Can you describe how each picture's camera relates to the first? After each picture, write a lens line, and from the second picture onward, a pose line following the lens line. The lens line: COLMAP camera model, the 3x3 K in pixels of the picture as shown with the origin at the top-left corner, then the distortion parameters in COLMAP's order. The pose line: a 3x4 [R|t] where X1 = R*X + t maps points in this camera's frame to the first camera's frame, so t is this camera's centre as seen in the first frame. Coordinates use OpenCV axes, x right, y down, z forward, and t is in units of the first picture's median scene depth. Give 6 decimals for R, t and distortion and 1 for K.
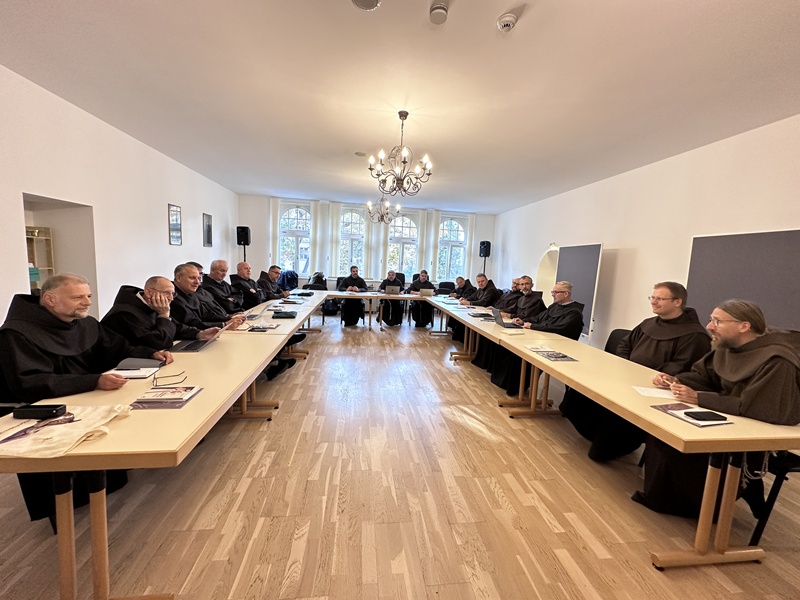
lens RADIAL K [[317.0, 0, 400.1], [0, 317.0, 300.9], [0, 0, 1]] dist [-0.000068, -0.000044]
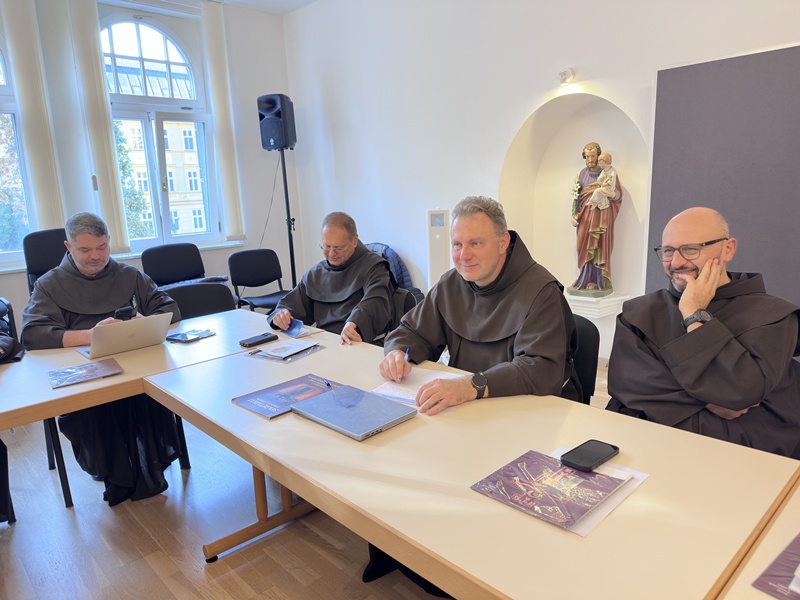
lens RADIAL K [[566.7, 0, 417.0], [0, 566.7, 302.6], [0, 0, 1]] dist [0.000655, -0.022481]
pose [[0.791552, -0.214334, 0.572283, 0.028459], [0.155613, 0.976300, 0.150412, -0.068622], [-0.590958, -0.030004, 0.806144, 0.609086]]
